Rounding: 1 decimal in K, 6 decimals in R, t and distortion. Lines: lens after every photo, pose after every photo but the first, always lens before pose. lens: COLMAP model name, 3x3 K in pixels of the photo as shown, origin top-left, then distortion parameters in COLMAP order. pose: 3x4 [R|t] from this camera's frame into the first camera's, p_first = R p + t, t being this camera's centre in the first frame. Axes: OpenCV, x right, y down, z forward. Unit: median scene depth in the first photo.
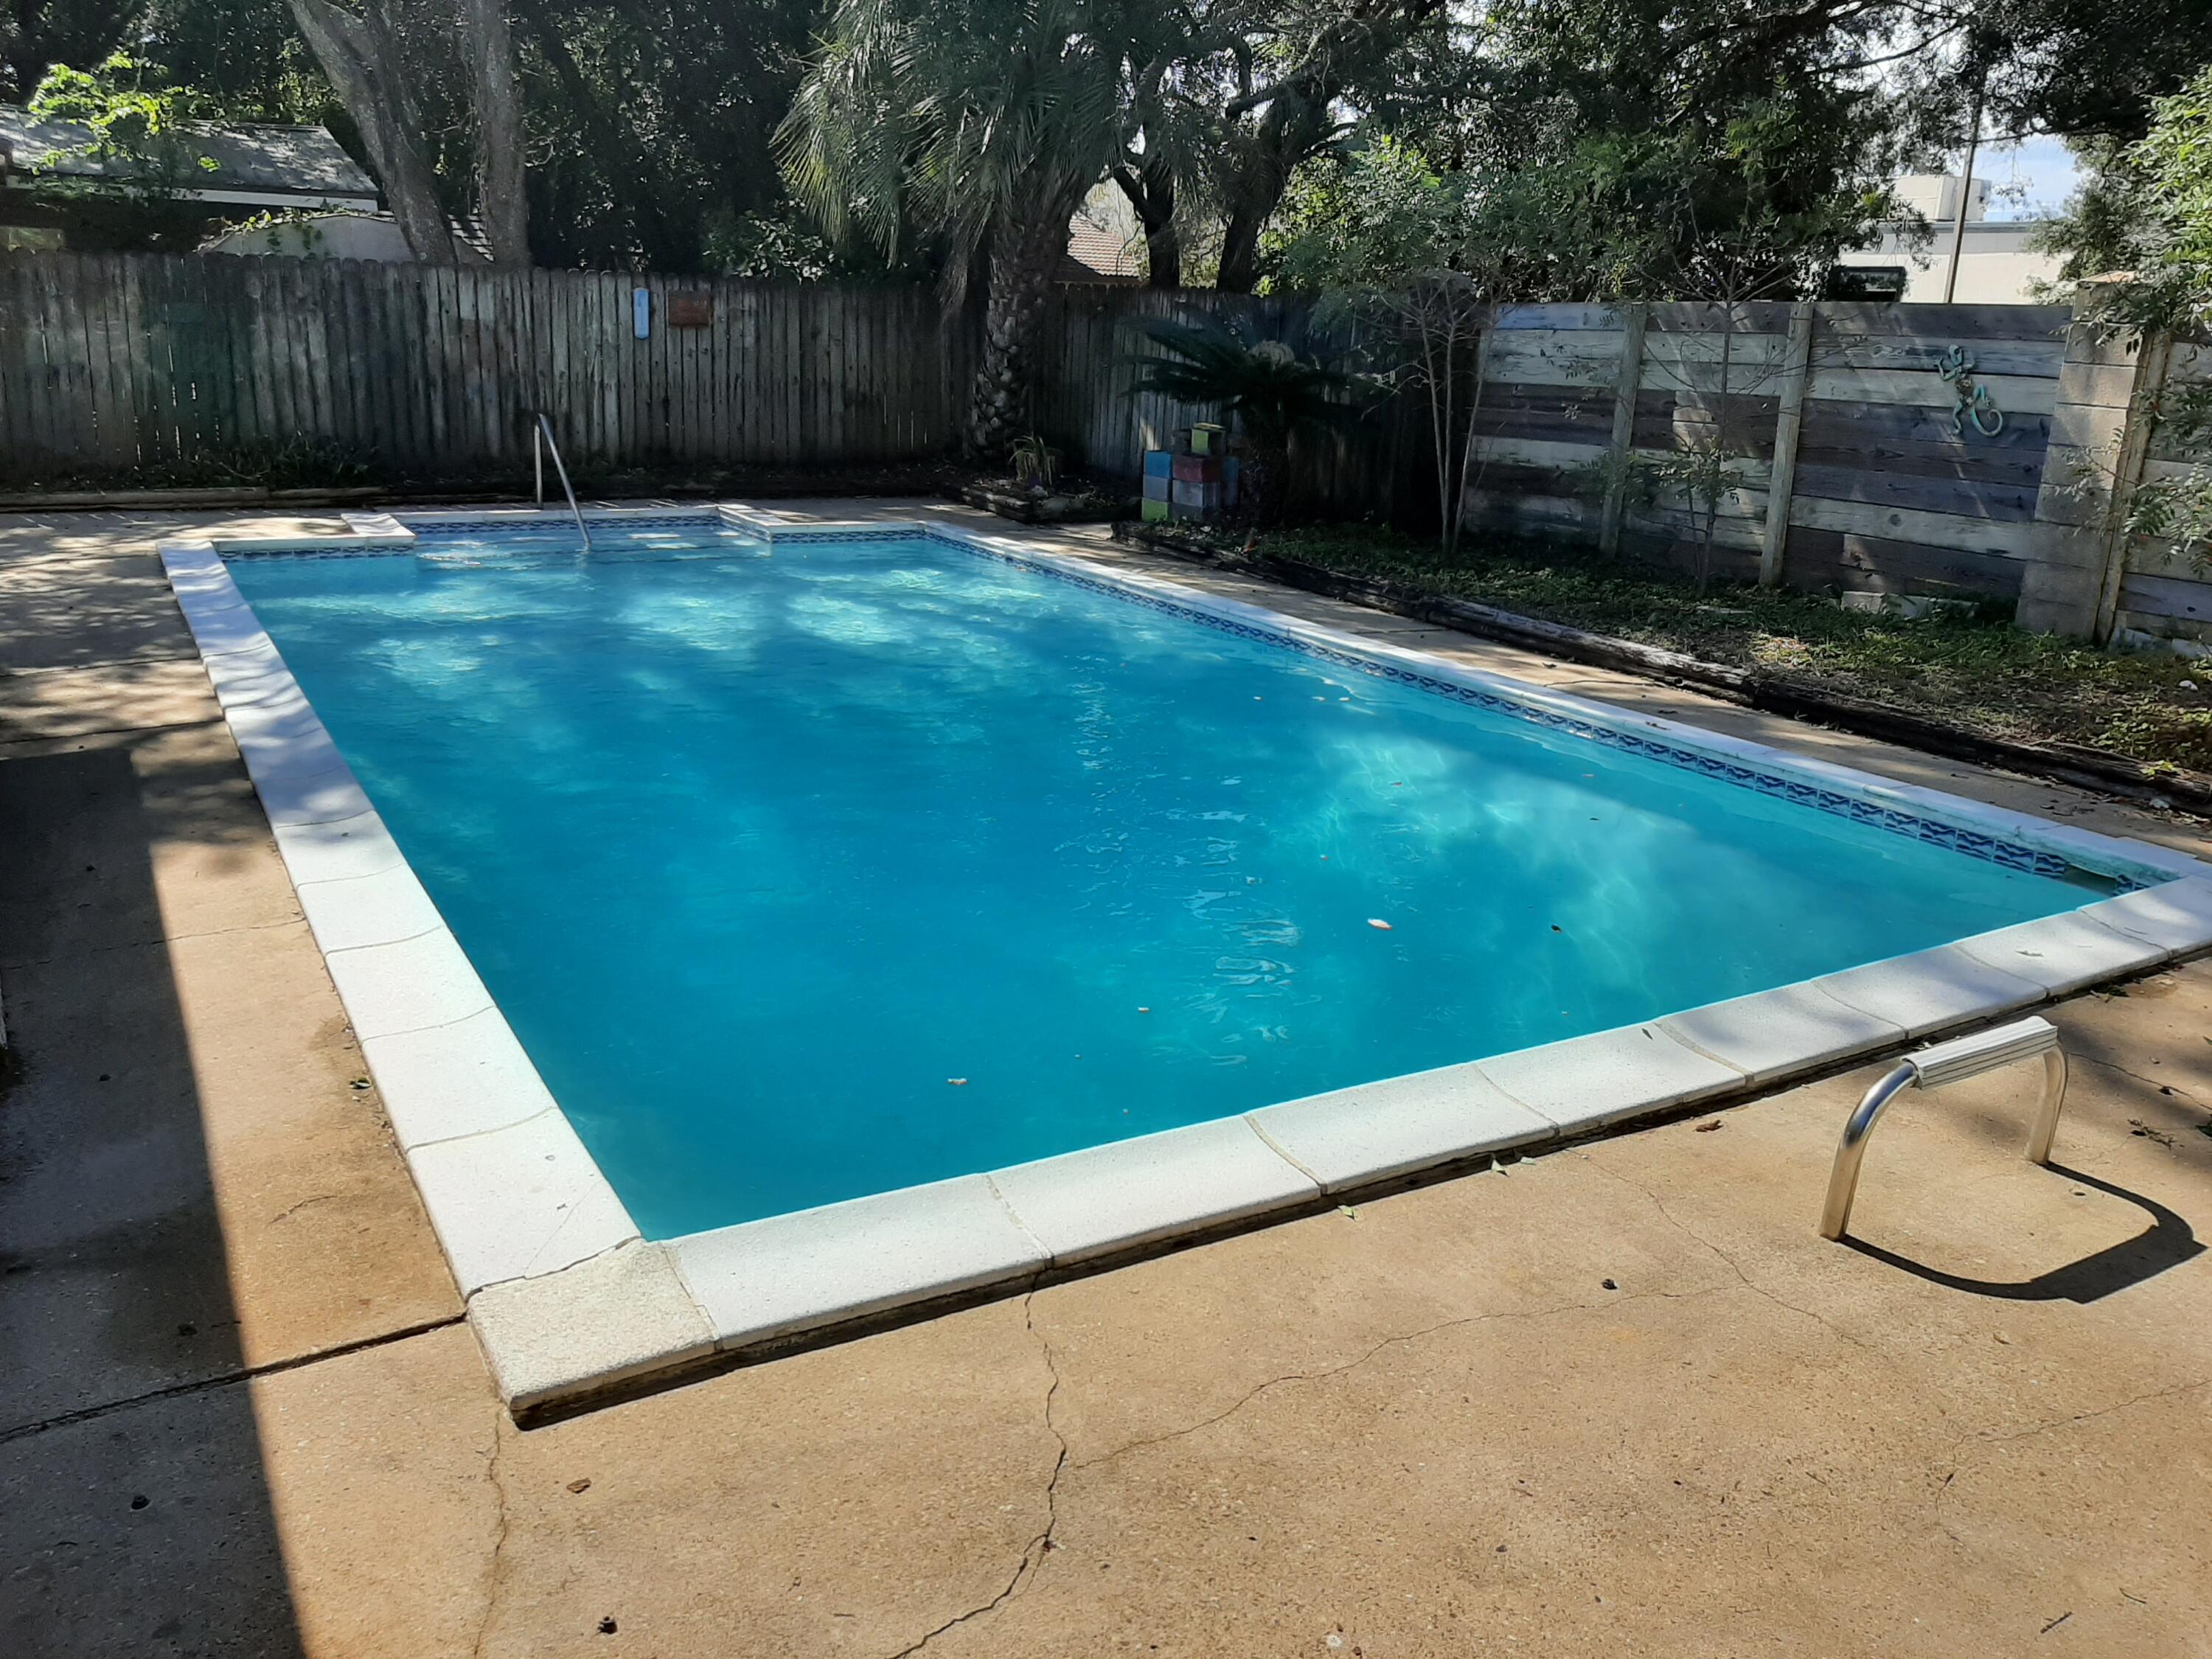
lens RADIAL K [[1716.5, 0, 1125.8], [0, 1716.5, 852.7], [0, 0, 1]] dist [0.010756, -0.027931]
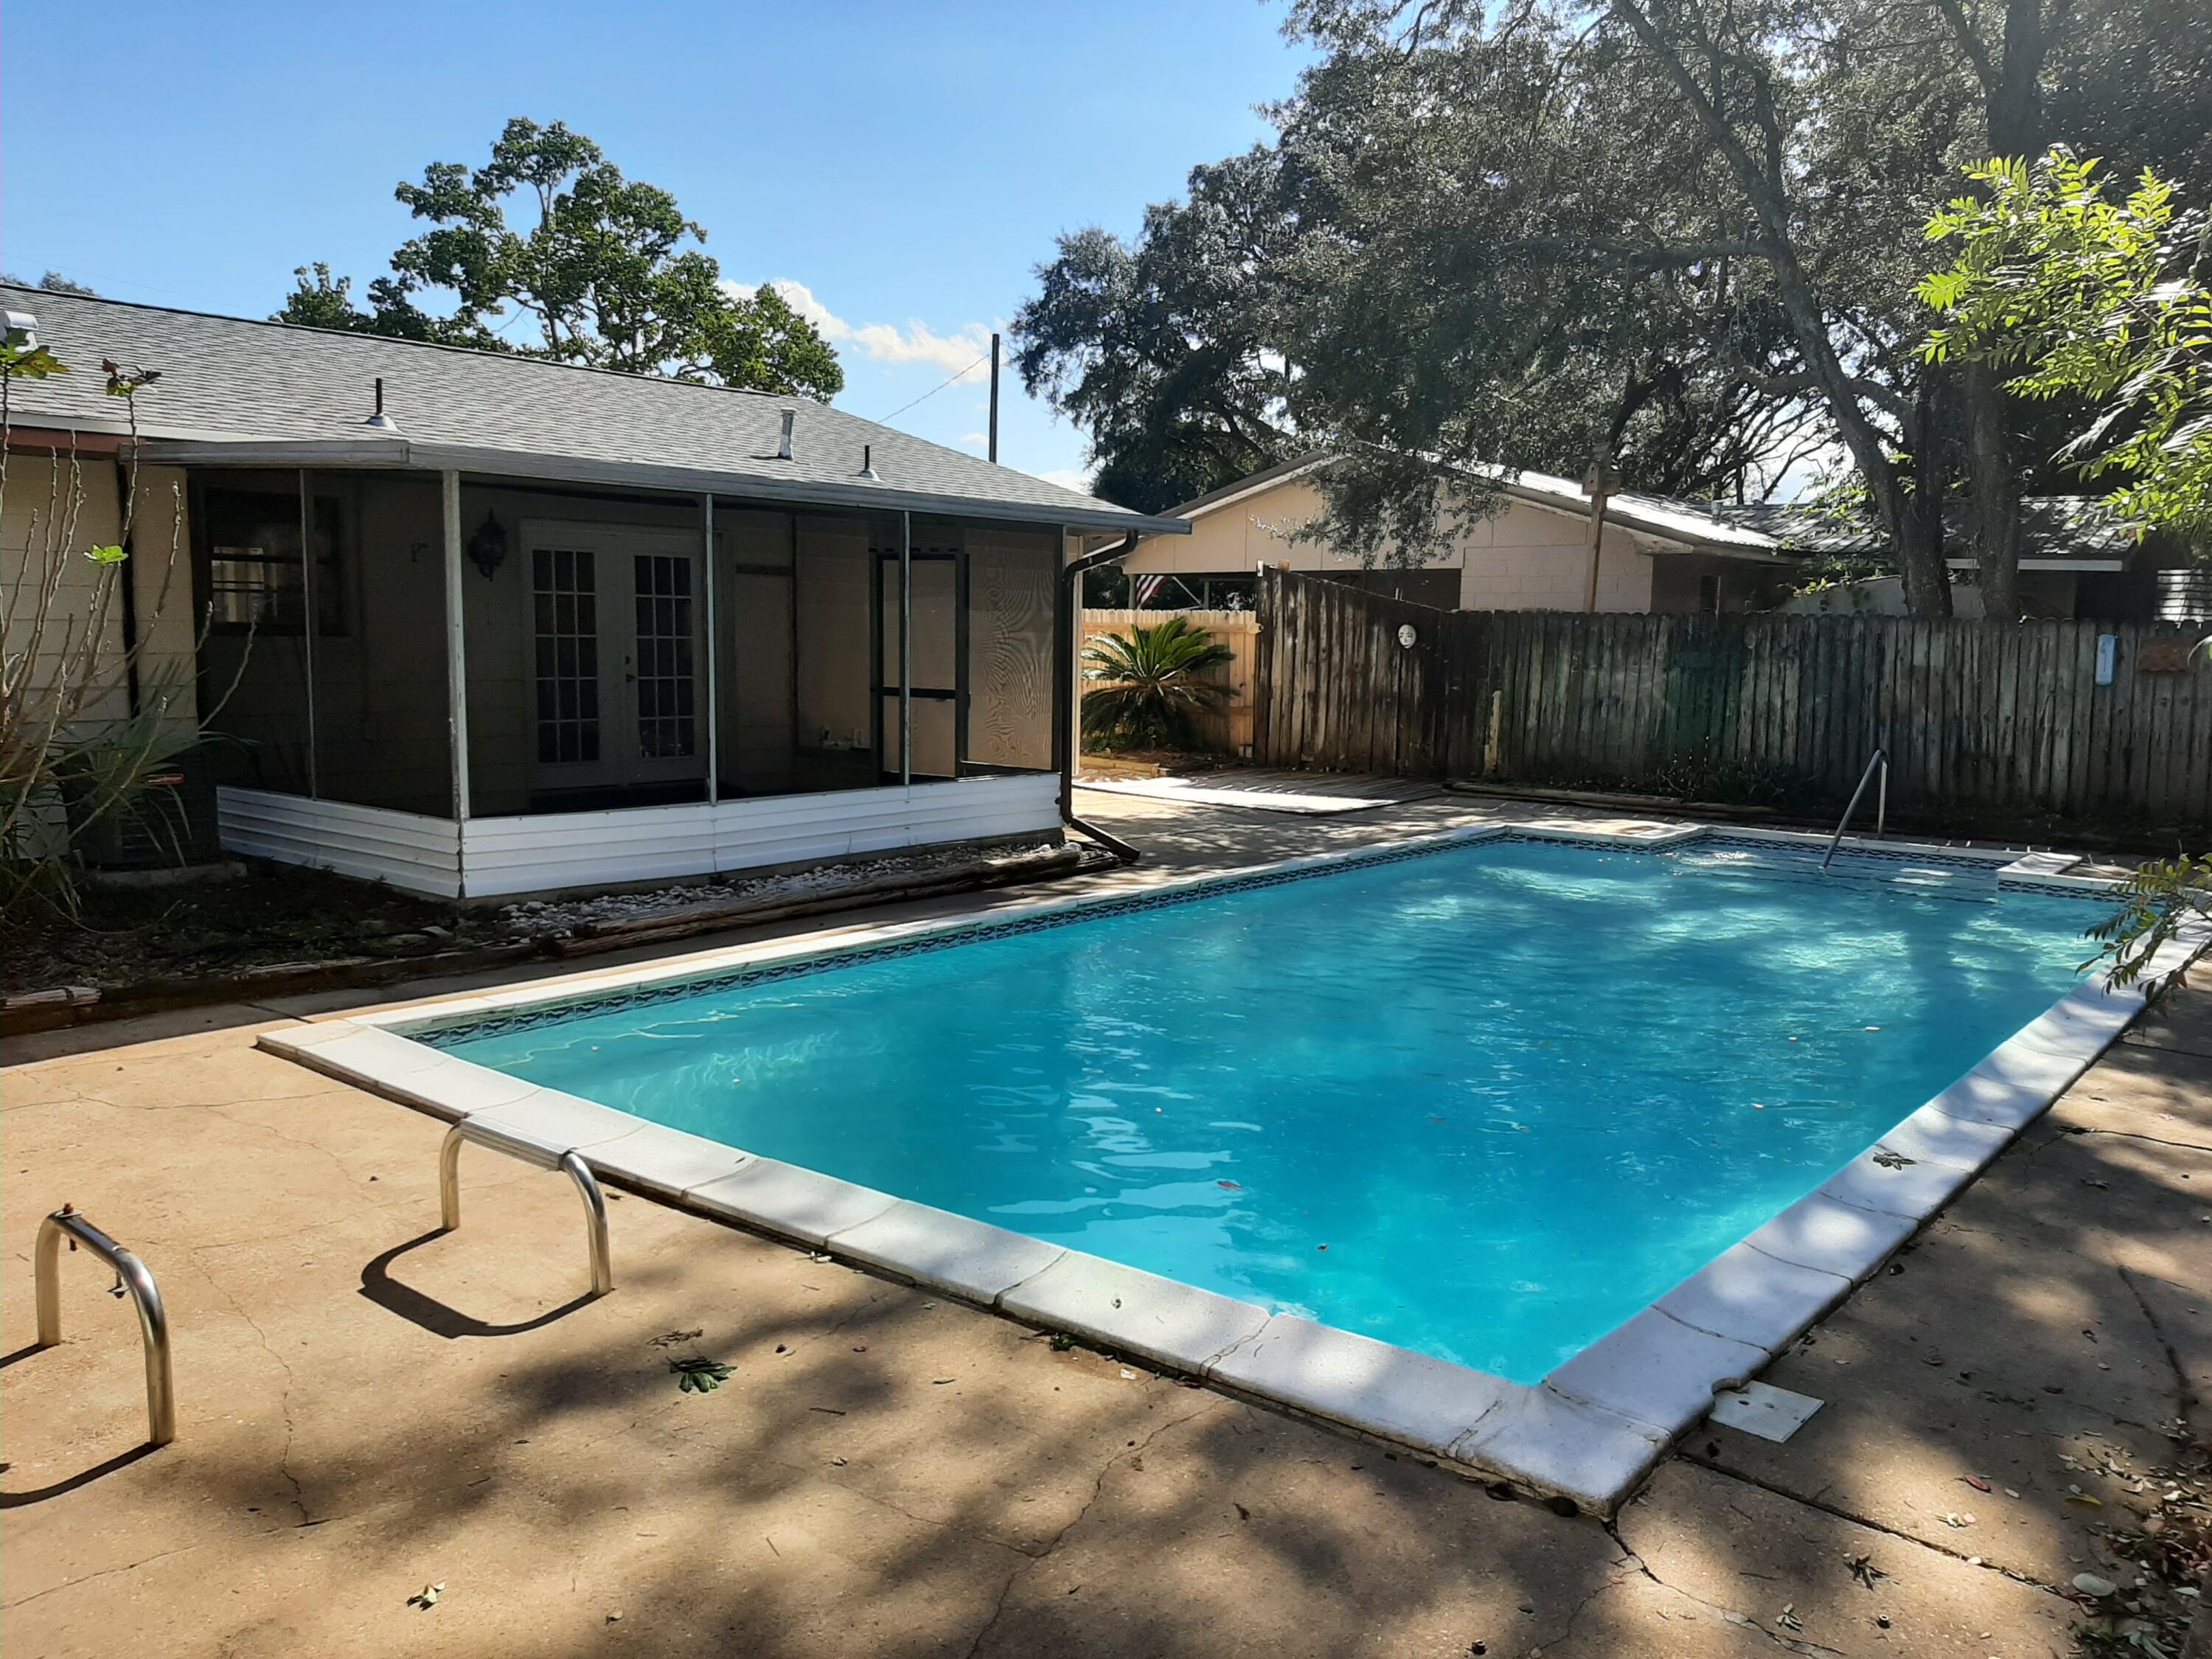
lens RADIAL K [[1716.5, 0, 1129.5], [0, 1716.5, 823.9], [0, 0, 1]] dist [0.010756, -0.027931]
pose [[0.360537, 0.082481, -0.929091, 0.438753], [-0.285924, 0.957902, -0.025915, -0.050491], [0.887840, 0.274993, 0.368942, 0.204460]]
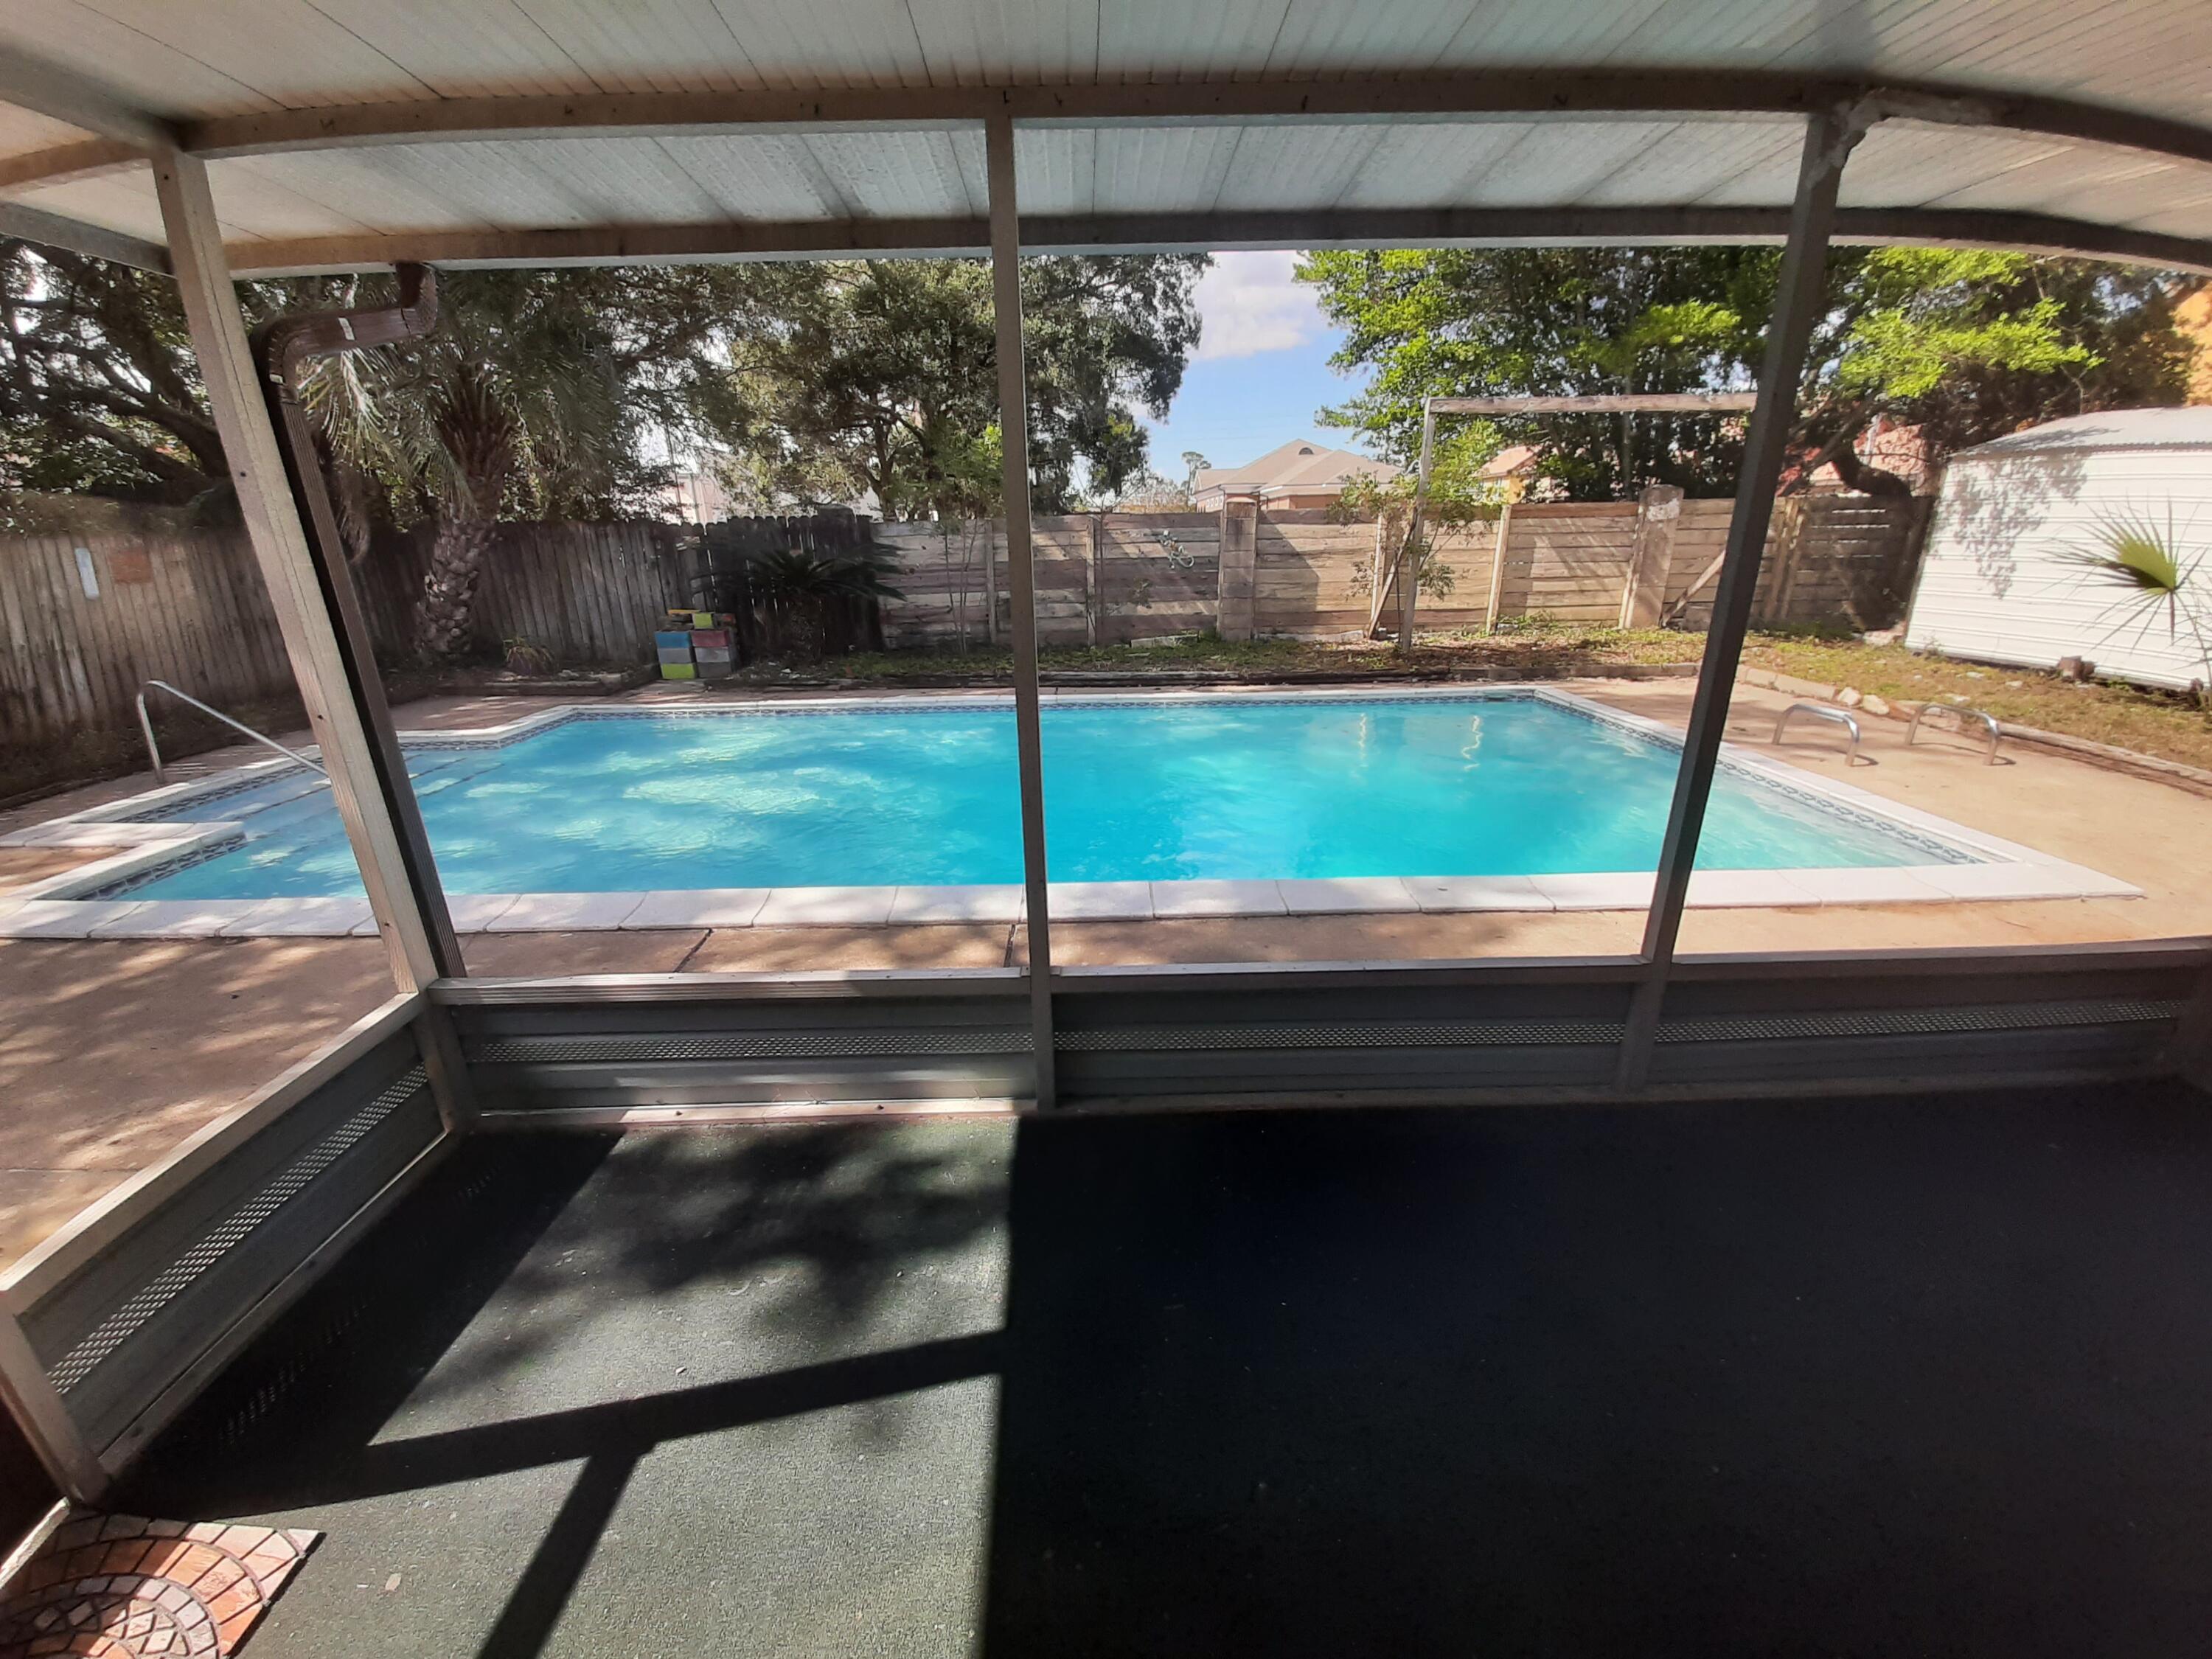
lens RADIAL K [[893.5, 0, 1107.3], [0, 893.5, 842.0], [0, 0, 1]] dist [-0.014319, -0.000874]
pose [[0.490135, -0.332732, 0.805641, -0.474691], [0.288245, 0.934146, 0.210443, -0.115293], [-0.822607, 0.129076, 0.553766, 0.282580]]
